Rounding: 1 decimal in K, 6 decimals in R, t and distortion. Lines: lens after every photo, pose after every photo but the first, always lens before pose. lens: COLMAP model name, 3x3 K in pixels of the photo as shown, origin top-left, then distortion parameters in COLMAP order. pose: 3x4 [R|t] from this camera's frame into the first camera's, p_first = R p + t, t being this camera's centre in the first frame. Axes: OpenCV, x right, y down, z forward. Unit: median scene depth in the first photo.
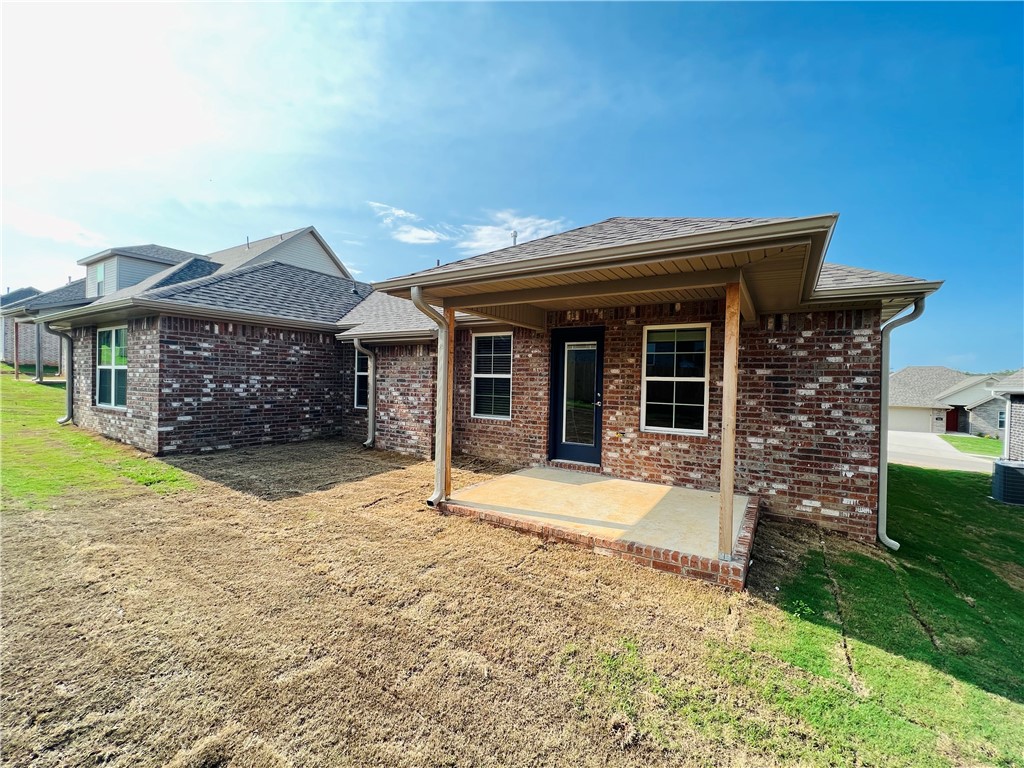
lens RADIAL K [[412.7, 0, 533.3], [0, 412.7, 385.1], [0, 0, 1]] dist [-0.000599, 0.000180]
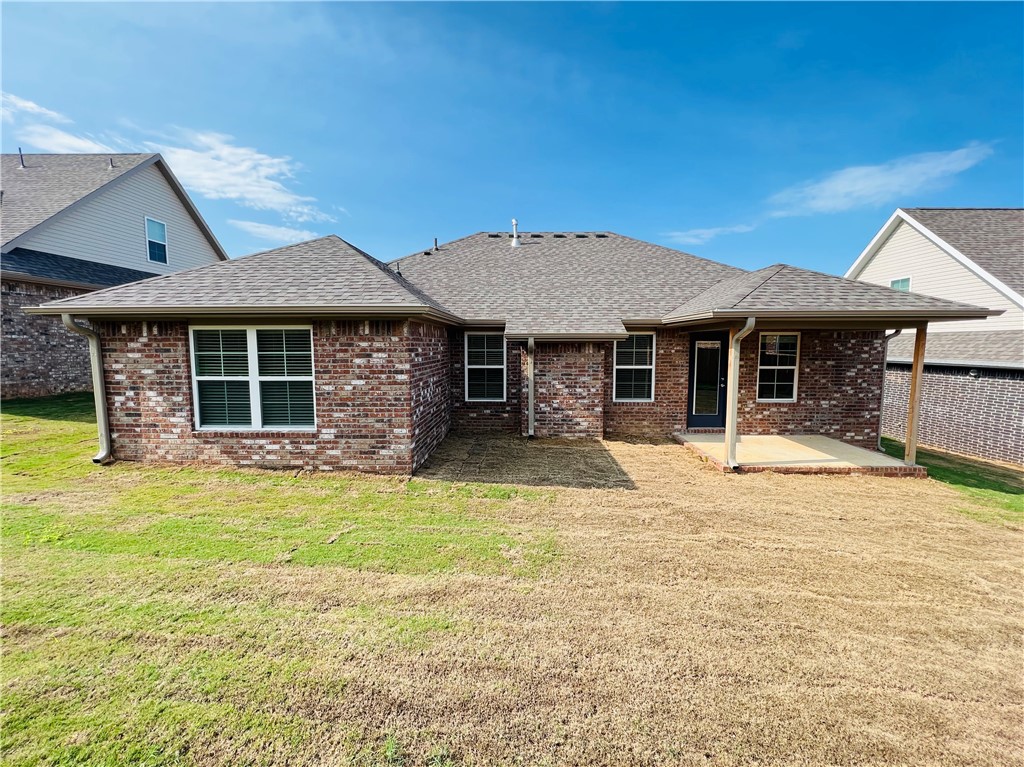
lens RADIAL K [[410.2, 0, 512.0], [0, 410.2, 383.5], [0, 0, 1]] dist [-0.001807, -0.000094]
pose [[0.875850, -0.067413, 0.477852, -1.316455], [0.023964, 0.995049, 0.096454, -0.131388], [-0.481988, -0.073028, 0.873129, 0.131992]]
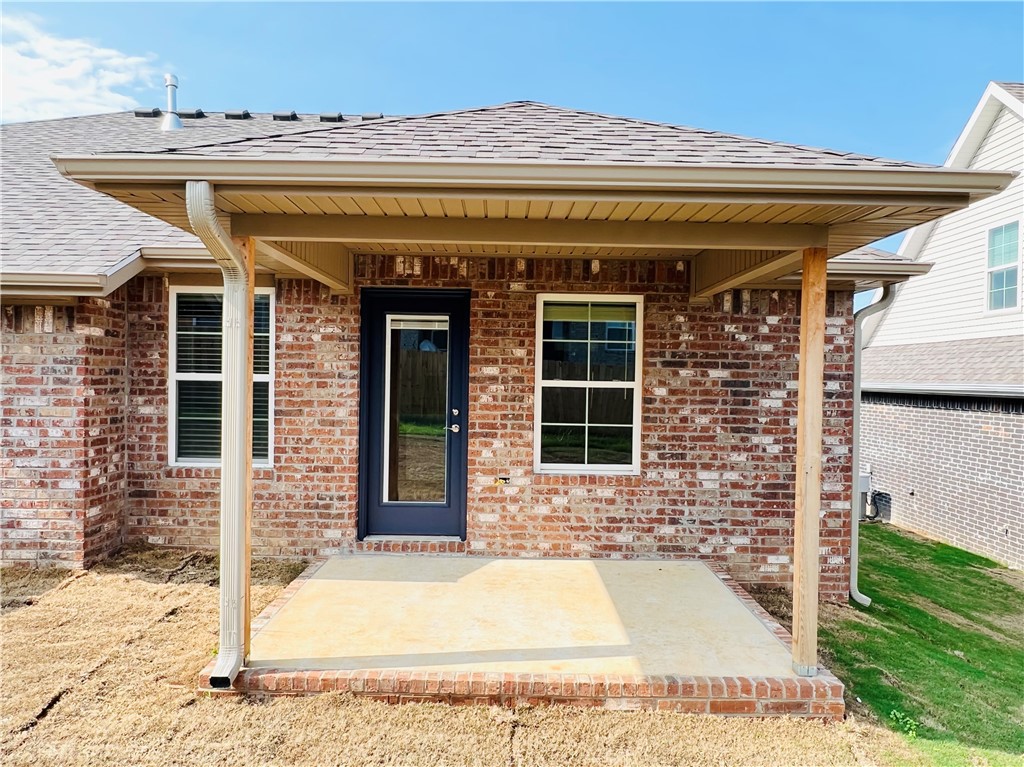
lens RADIAL K [[698.8, 0, 494.9], [0, 698.8, 385.1], [0, 0, 1]] dist [0.001771, -0.003519]
pose [[0.866145, -0.014076, 0.499594, -0.302525], [0.006531, 0.999837, 0.016849, -0.032443], [-0.499750, -0.011331, 0.866096, 0.179861]]
